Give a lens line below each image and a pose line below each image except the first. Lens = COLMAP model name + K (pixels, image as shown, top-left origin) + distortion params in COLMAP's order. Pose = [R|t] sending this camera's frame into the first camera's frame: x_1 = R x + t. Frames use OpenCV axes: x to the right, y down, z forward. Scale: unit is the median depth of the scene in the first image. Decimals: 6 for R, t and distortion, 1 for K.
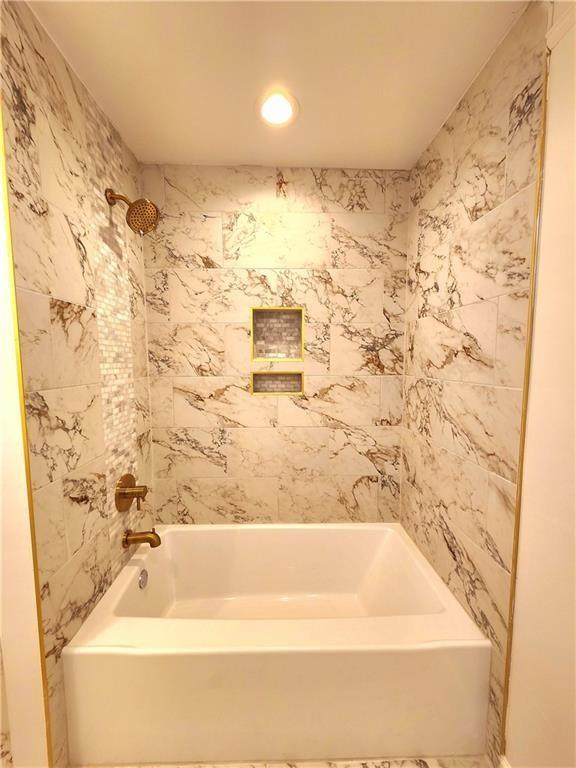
lens RADIAL K [[300.2, 0, 284.8], [0, 300.2, 386.2], [0, 0, 1]] dist [0.002700, -0.000756]
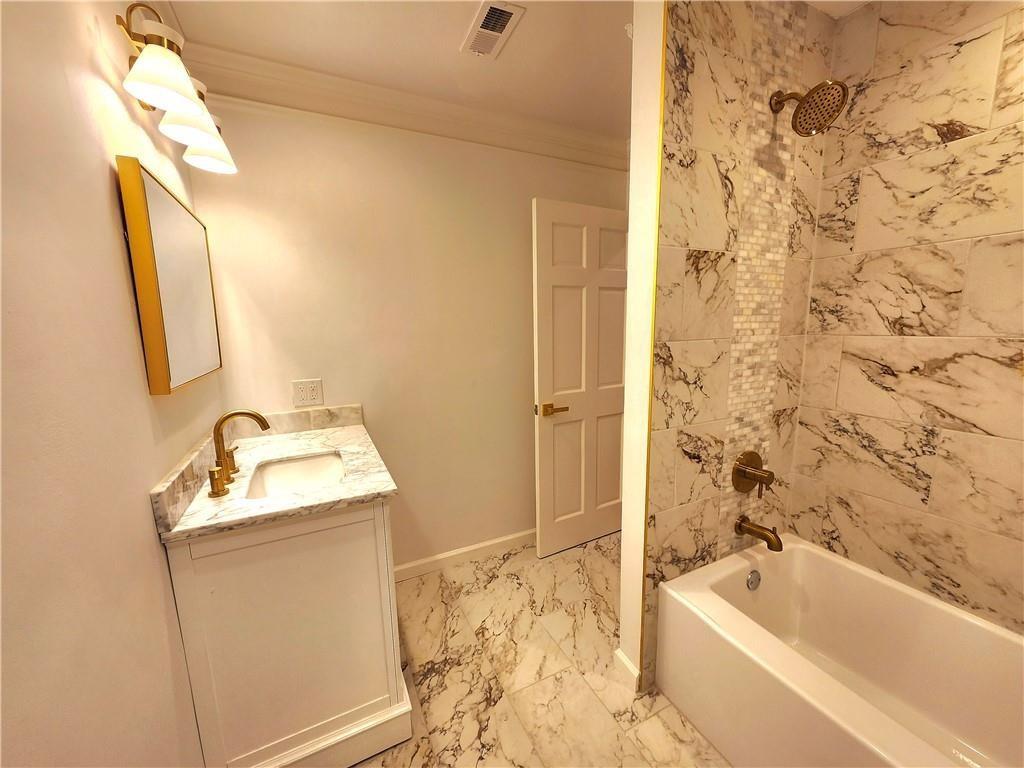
lens RADIAL K [[400.3, 0, 514.3], [0, 400.3, 391.1], [0, 0, 1]] dist [0.002700, -0.000756]
pose [[0.419031, 0.145291, -0.896272, 0.199405], [-0.061701, 0.989389, 0.131539, 0.027482], [0.905873, 0.000182, 0.423549, -0.076117]]
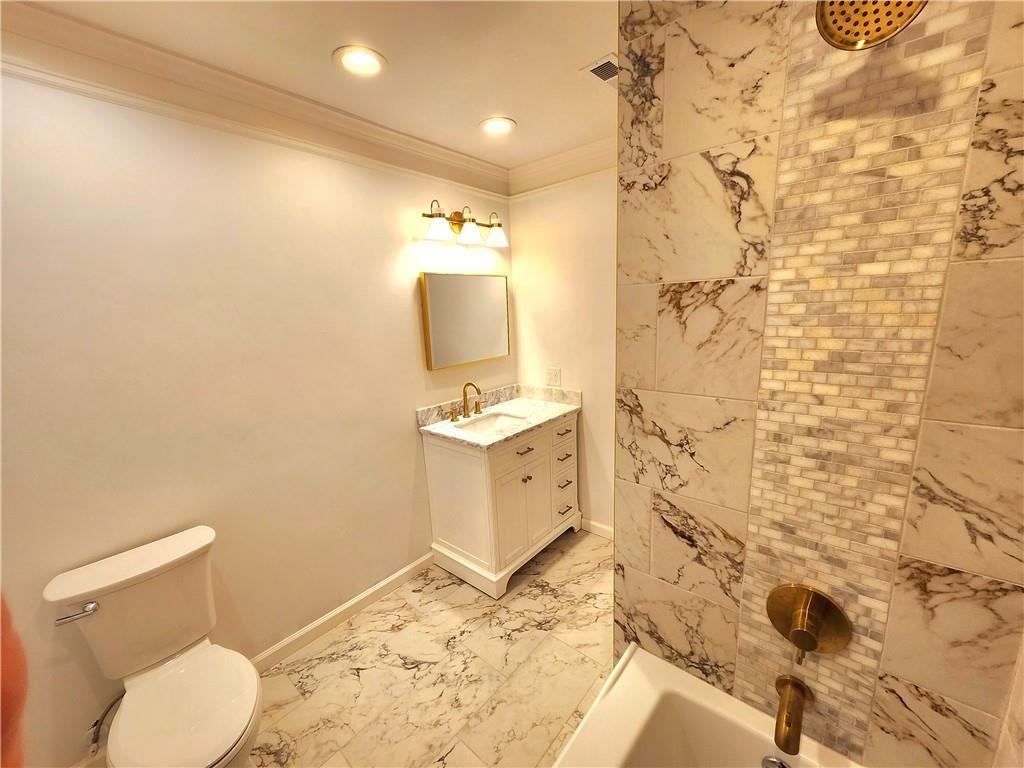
lens RADIAL K [[400.3, 0, 514.3], [0, 400.3, 391.1], [0, 0, 1]] dist [0.002700, -0.000756]
pose [[-0.670657, 0.188164, -0.717505, 0.279605], [-0.017333, 0.963051, 0.268760, -0.240917], [0.741565, 0.192682, -0.642616, 1.174087]]
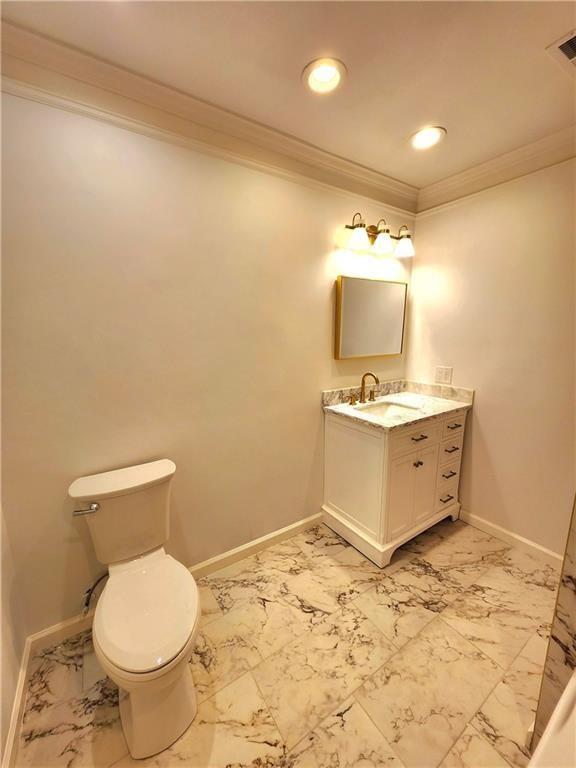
lens RADIAL K [[301.0, 0, 282.5], [0, 301.0, 385.5], [0, 0, 1]] dist [0.001207, 0.000276]
pose [[-0.856096, 0.106925, -0.505635, 0.298909], [-0.031757, 0.965632, 0.257966, -0.101950], [0.515840, 0.236901, -0.823278, 0.903762]]
